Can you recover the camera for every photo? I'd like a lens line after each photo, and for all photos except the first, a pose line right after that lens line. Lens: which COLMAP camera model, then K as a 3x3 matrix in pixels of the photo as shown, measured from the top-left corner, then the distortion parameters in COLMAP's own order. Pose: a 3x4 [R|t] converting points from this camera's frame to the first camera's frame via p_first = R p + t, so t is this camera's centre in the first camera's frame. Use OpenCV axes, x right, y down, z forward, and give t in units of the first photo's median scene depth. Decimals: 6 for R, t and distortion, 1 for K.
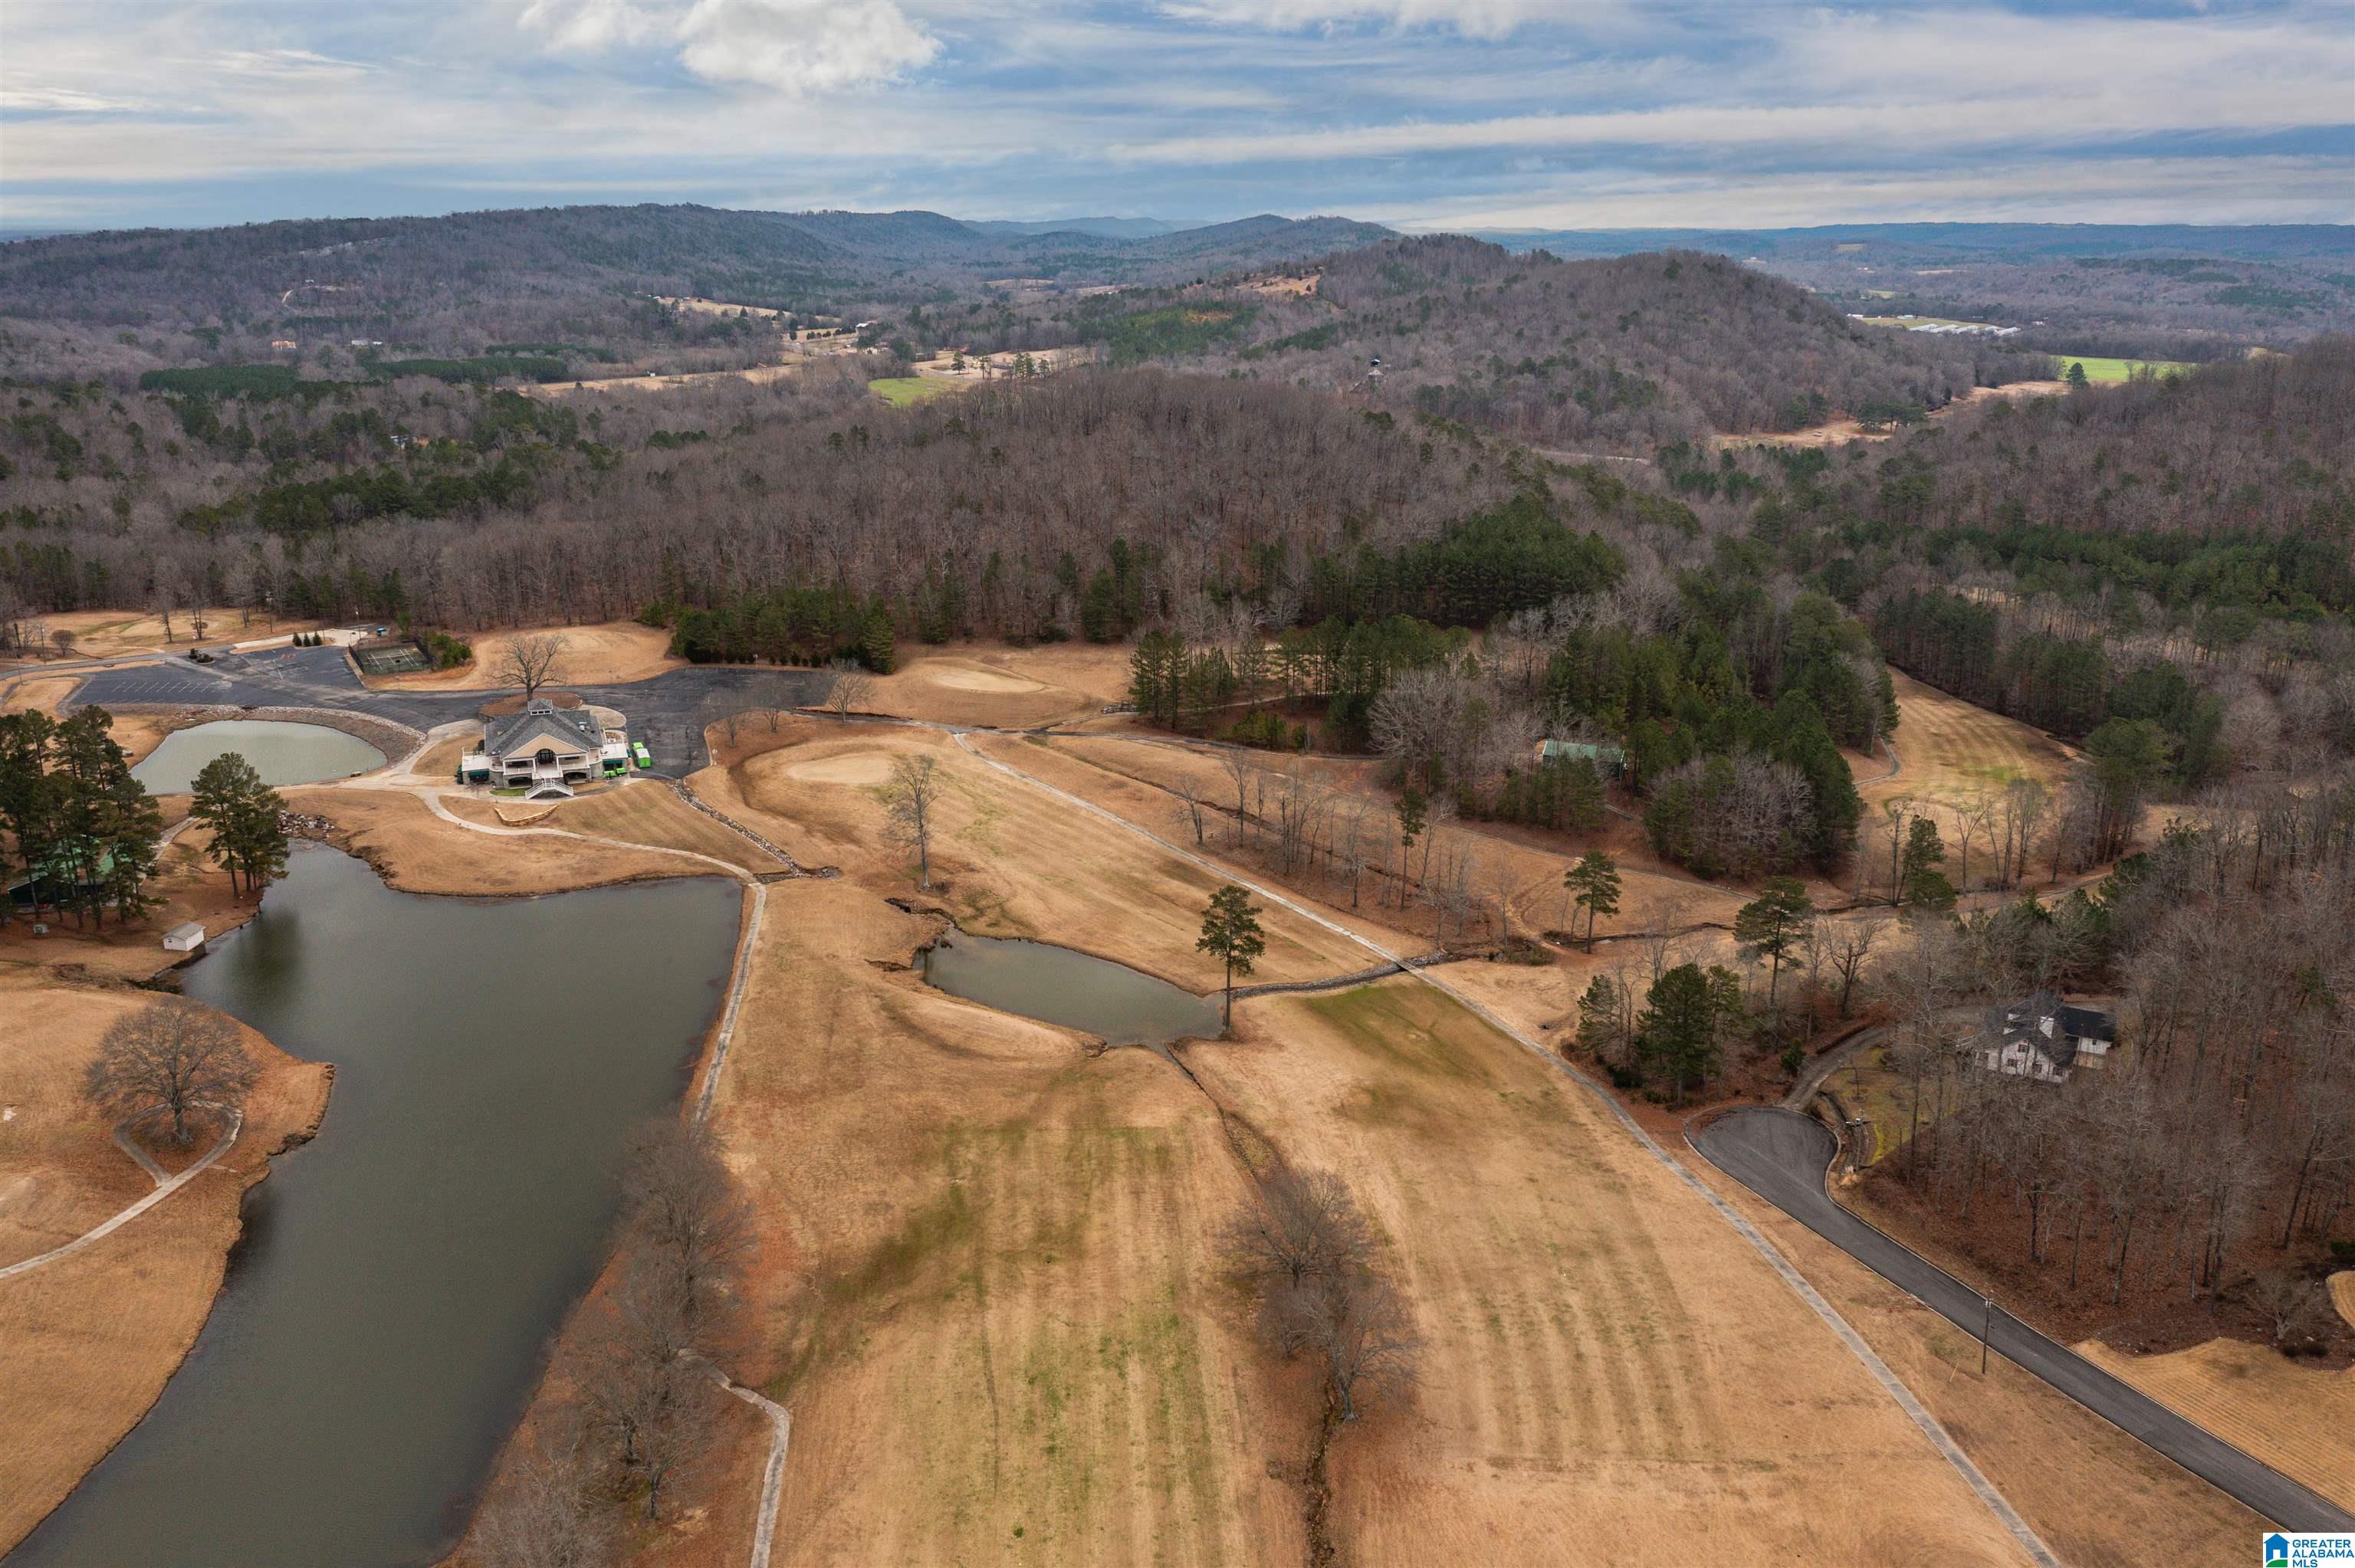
lens RADIAL K [[1881.8, 0, 1177.8], [0, 1881.8, 718.7], [0, 0, 1]] dist [-0.025127, 0.000161]
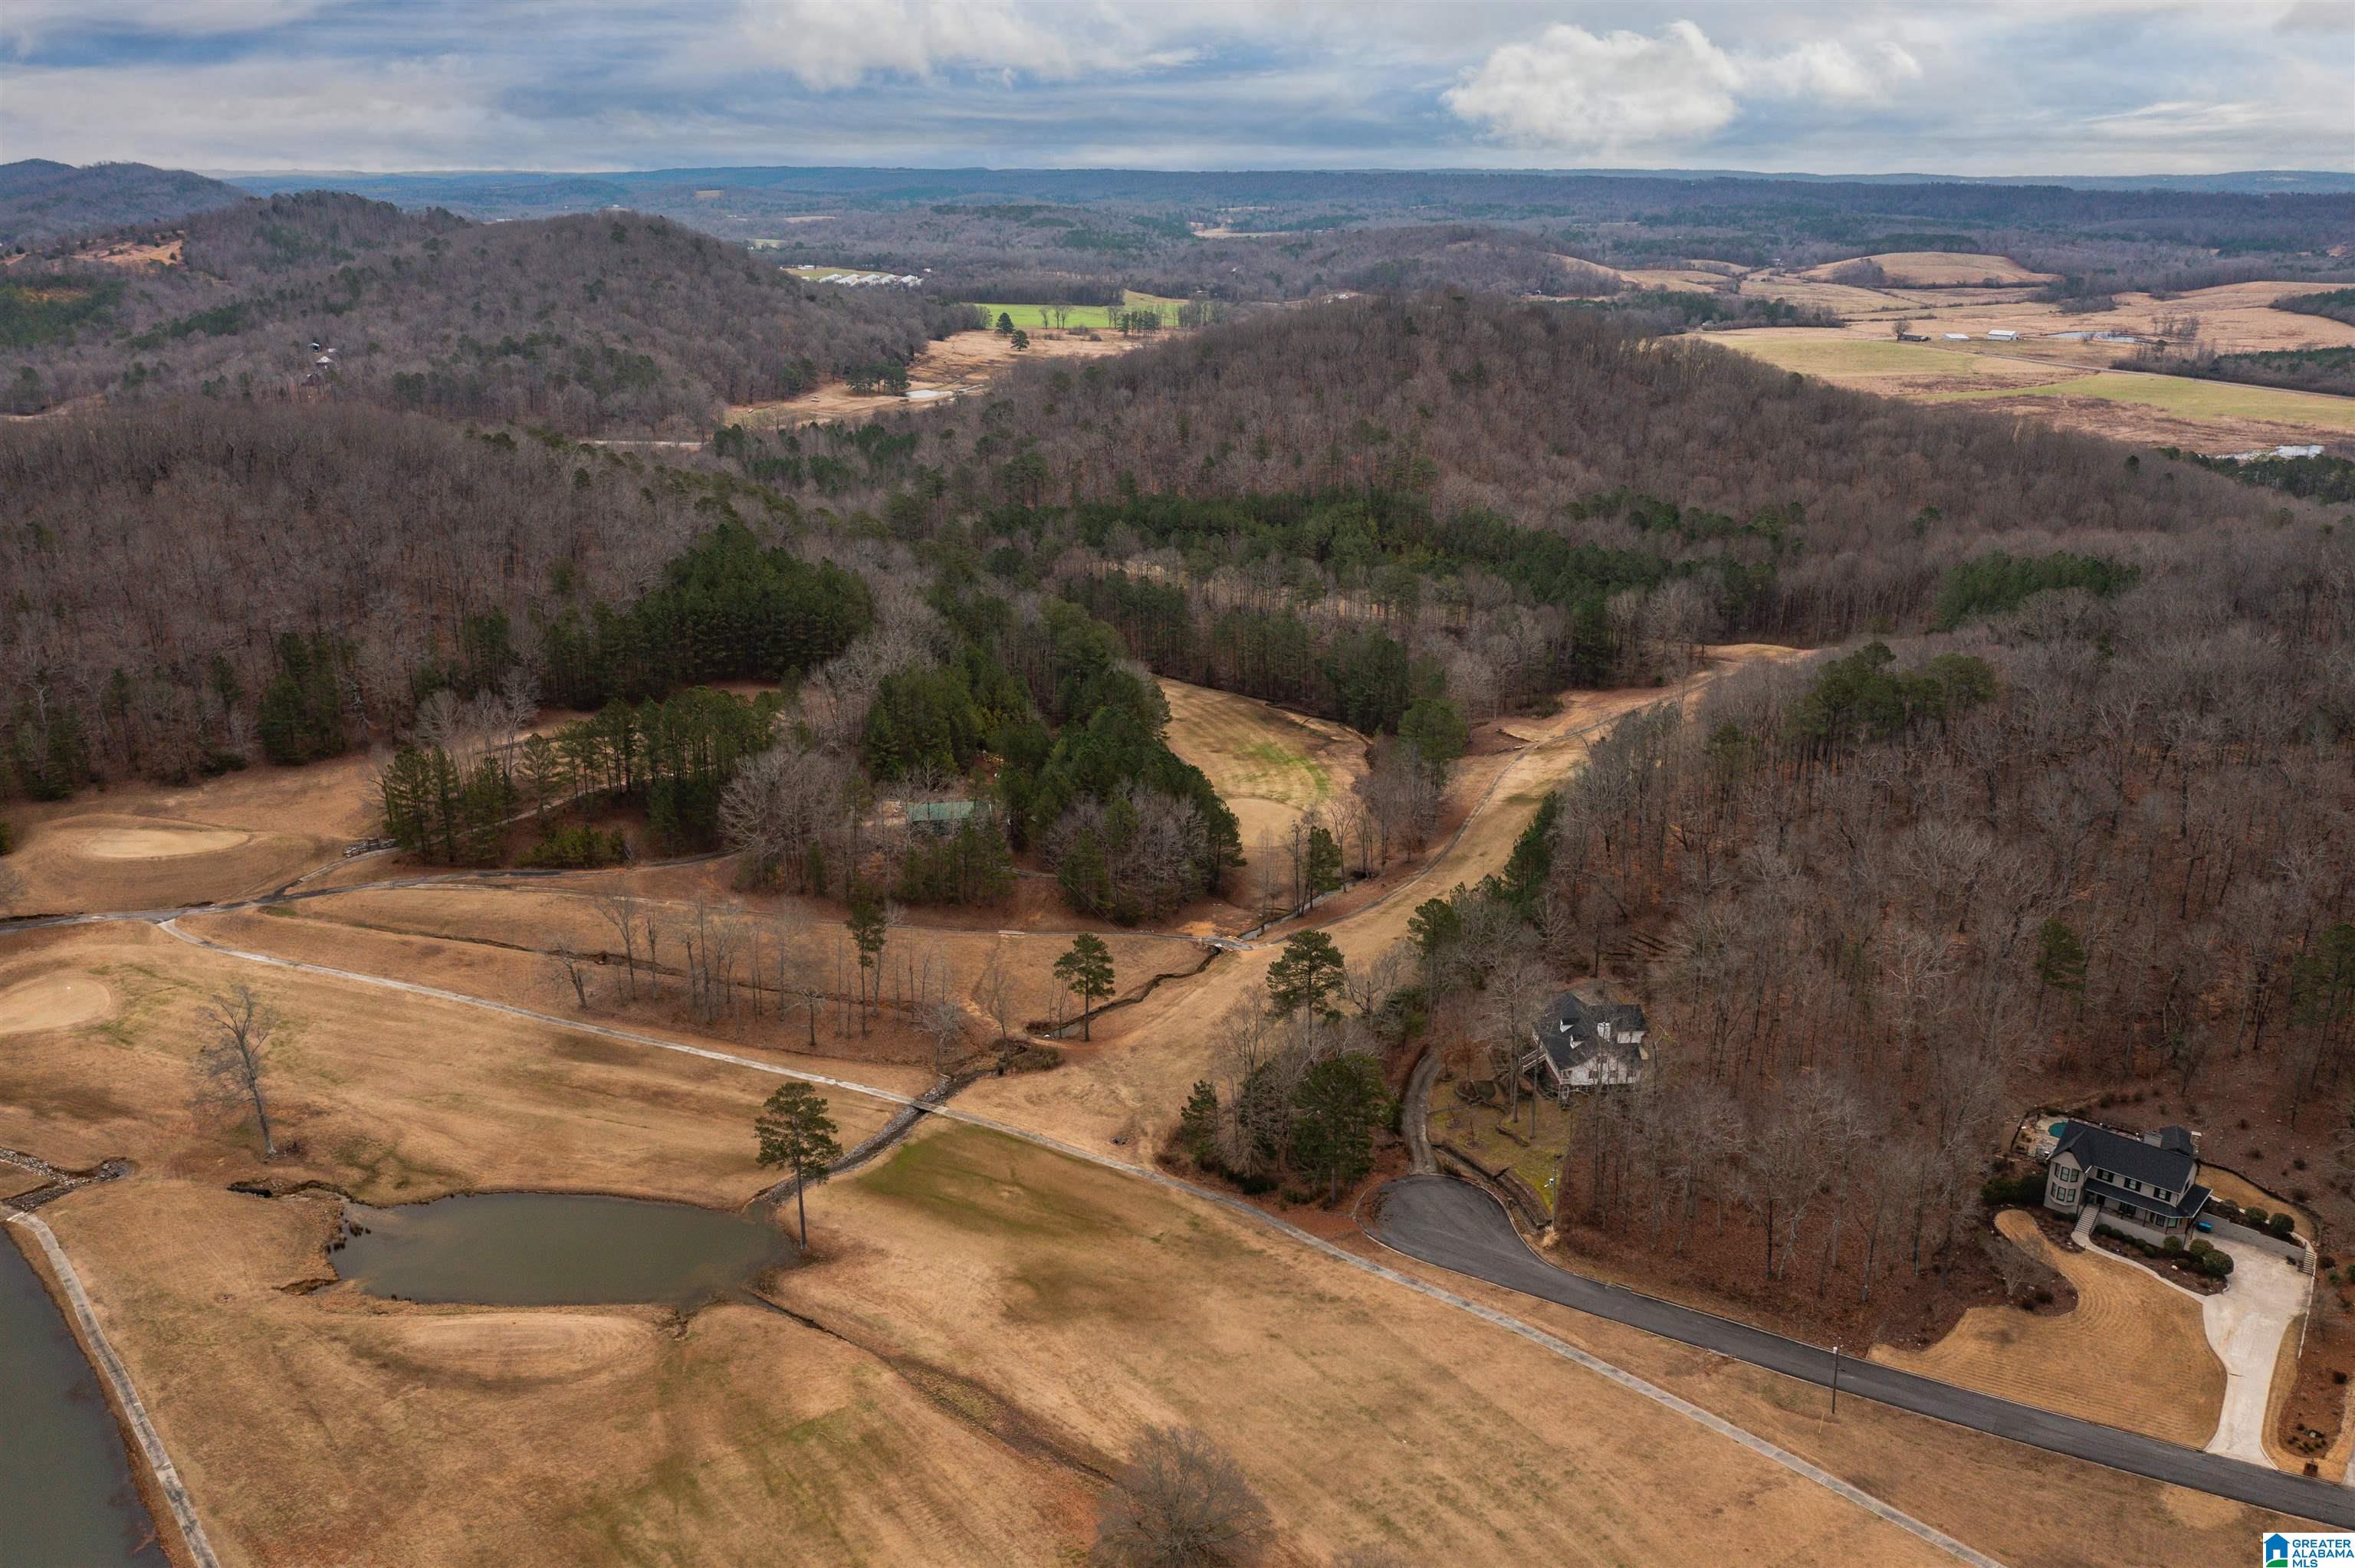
lens RADIAL K [[1890.1, 0, 1177.8], [0, 1890.1, 725.7], [0, 0, 1]] dist [-0.021026, 0.000185]
pose [[0.831450, -0.151057, 0.534670, -0.185875], [0.134032, 0.988443, 0.070828, -0.075696], [-0.539190, 0.012773, 0.842087, 0.149537]]
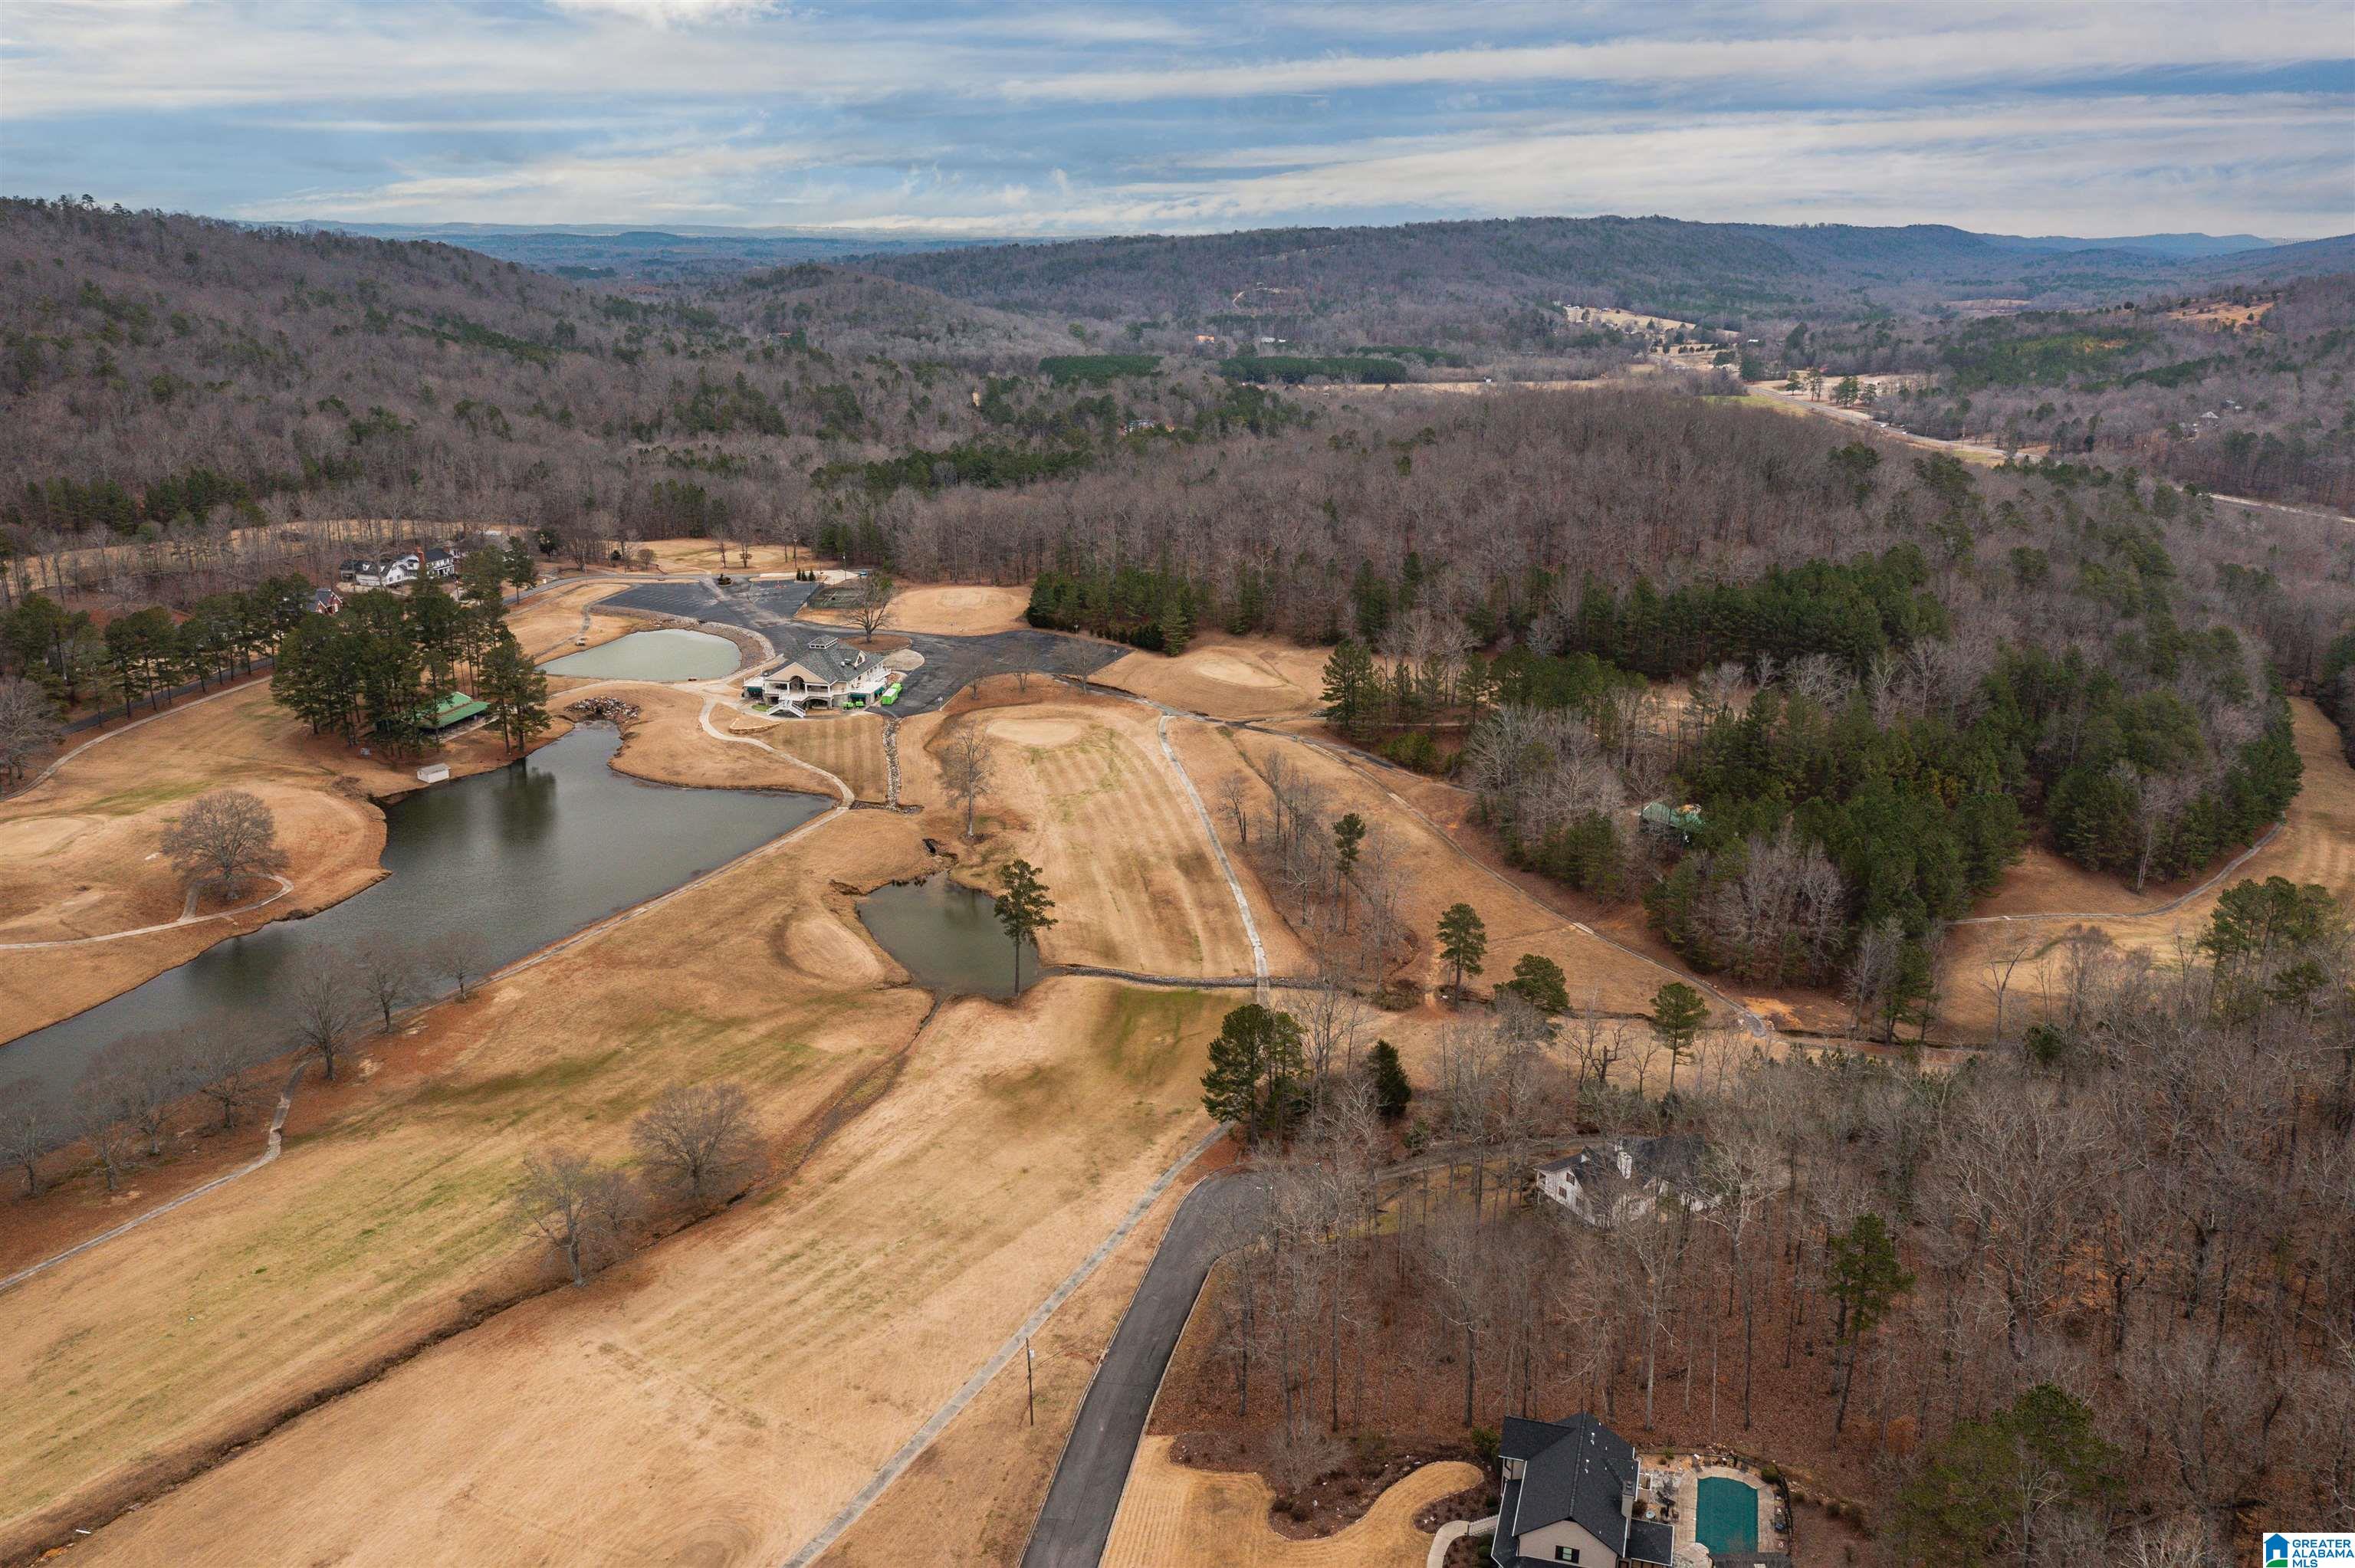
lens RADIAL K [[1881.8, 0, 1177.8], [0, 1881.8, 718.7], [0, 0, 1]] dist [-0.025127, 0.000161]
pose [[0.857703, 0.131923, -0.496932, 0.455675], [-0.134932, 0.990400, 0.030033, -0.025013], [0.496123, 0.041292, 0.867270, 0.088354]]
